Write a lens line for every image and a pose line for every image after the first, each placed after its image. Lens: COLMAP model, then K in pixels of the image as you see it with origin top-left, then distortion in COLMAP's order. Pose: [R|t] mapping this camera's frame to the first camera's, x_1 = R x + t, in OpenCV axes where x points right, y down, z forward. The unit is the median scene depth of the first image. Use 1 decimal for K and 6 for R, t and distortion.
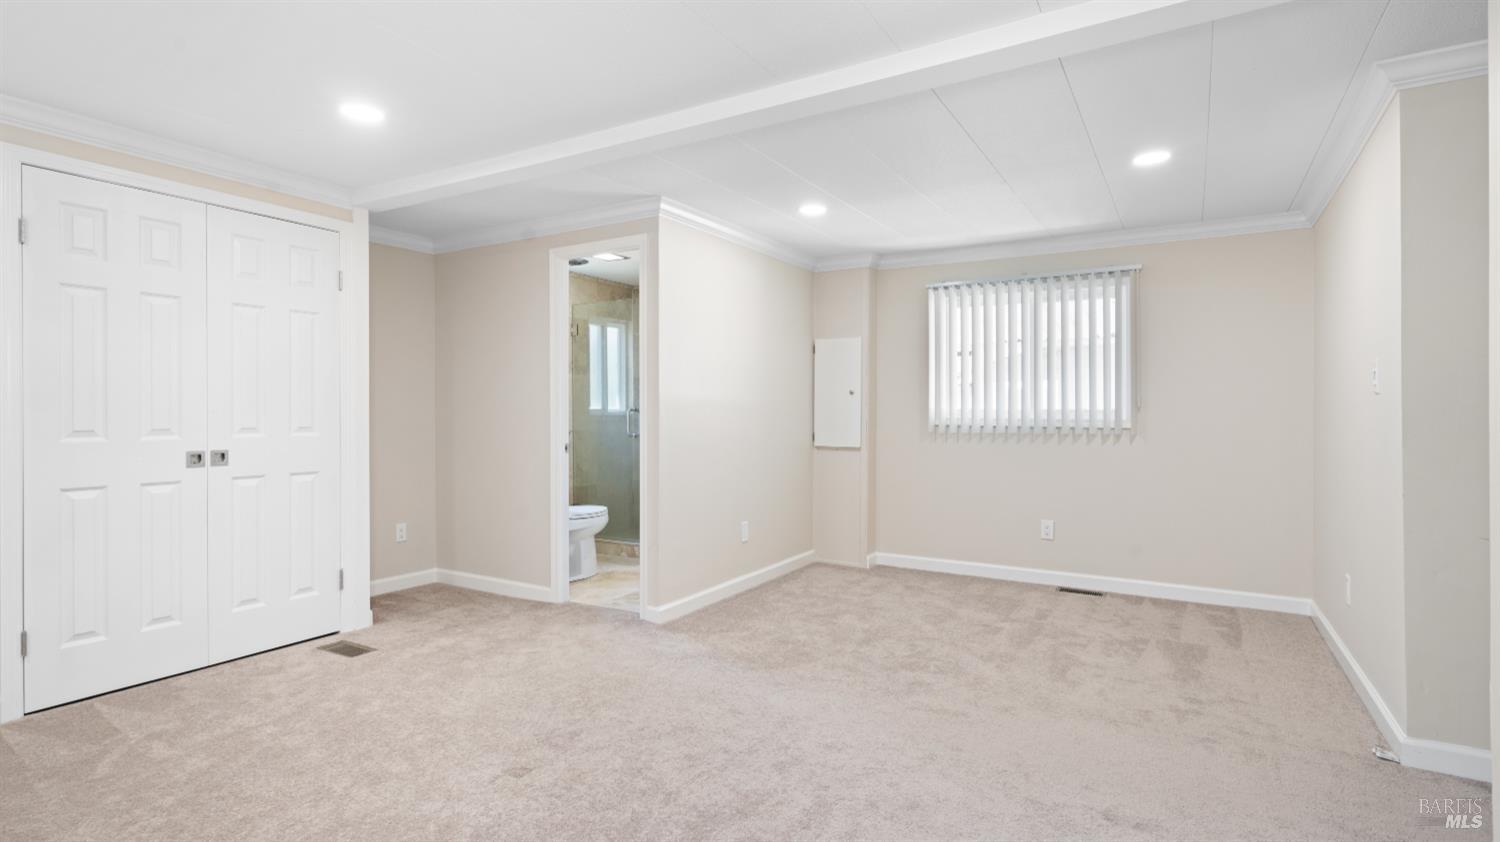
lens RADIAL K [[704.7, 0, 750.0], [0, 704.7, 421.0], [0, 0, 1]] dist [0.000189, 0.000191]
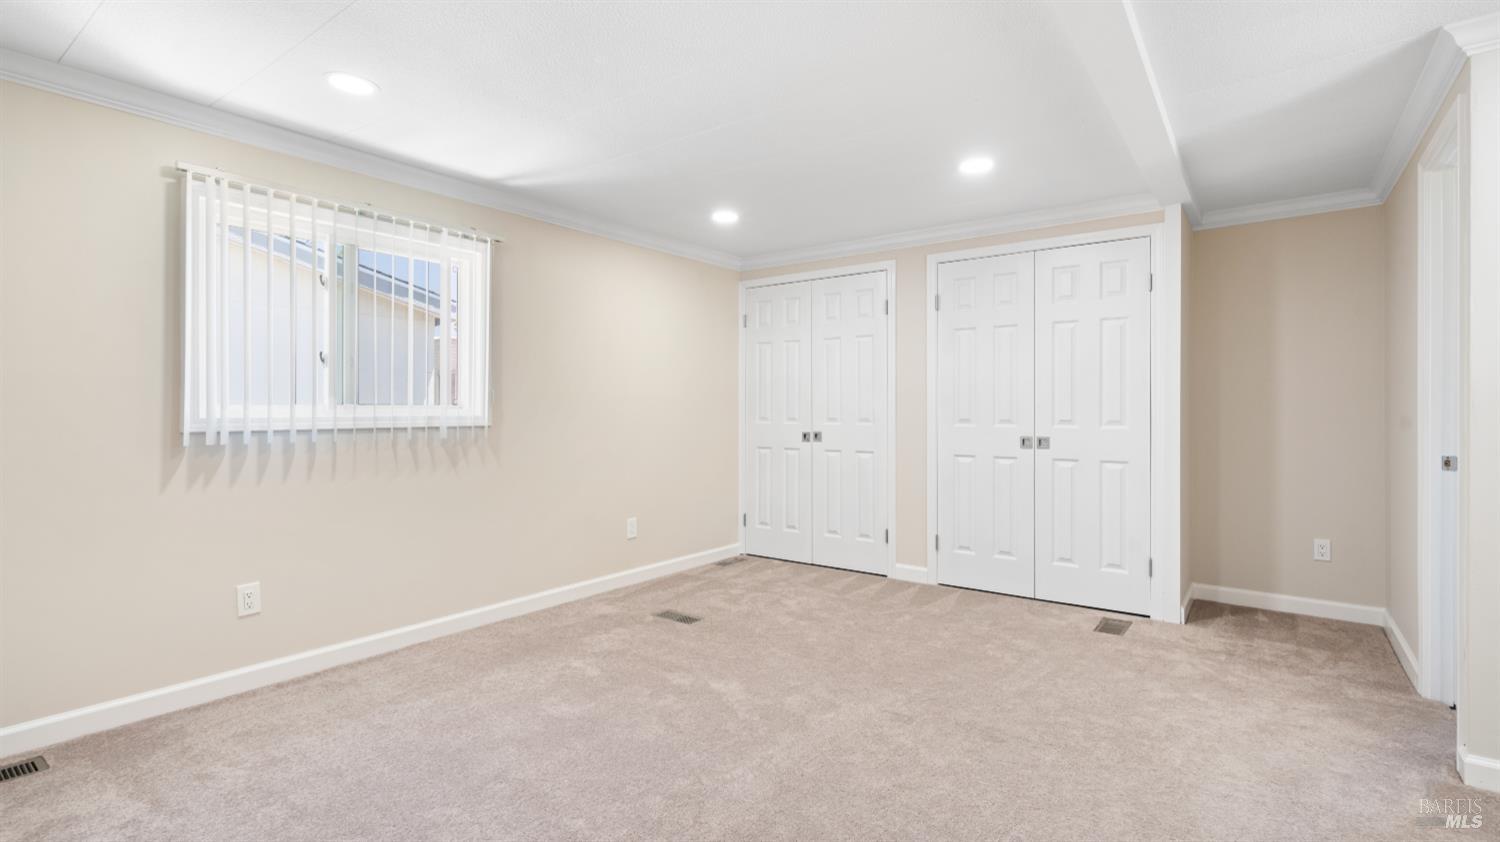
lens RADIAL K [[692.5, 0, 752.2], [0, 692.5, 409.7], [0, 0, 1]] dist [-0.002603, 0.001058]
pose [[-0.089345, 0.008967, -0.995960, 0.549562], [-0.006238, 0.999935, 0.009562, -0.017130], [0.995981, 0.007067, -0.089283, 0.555535]]
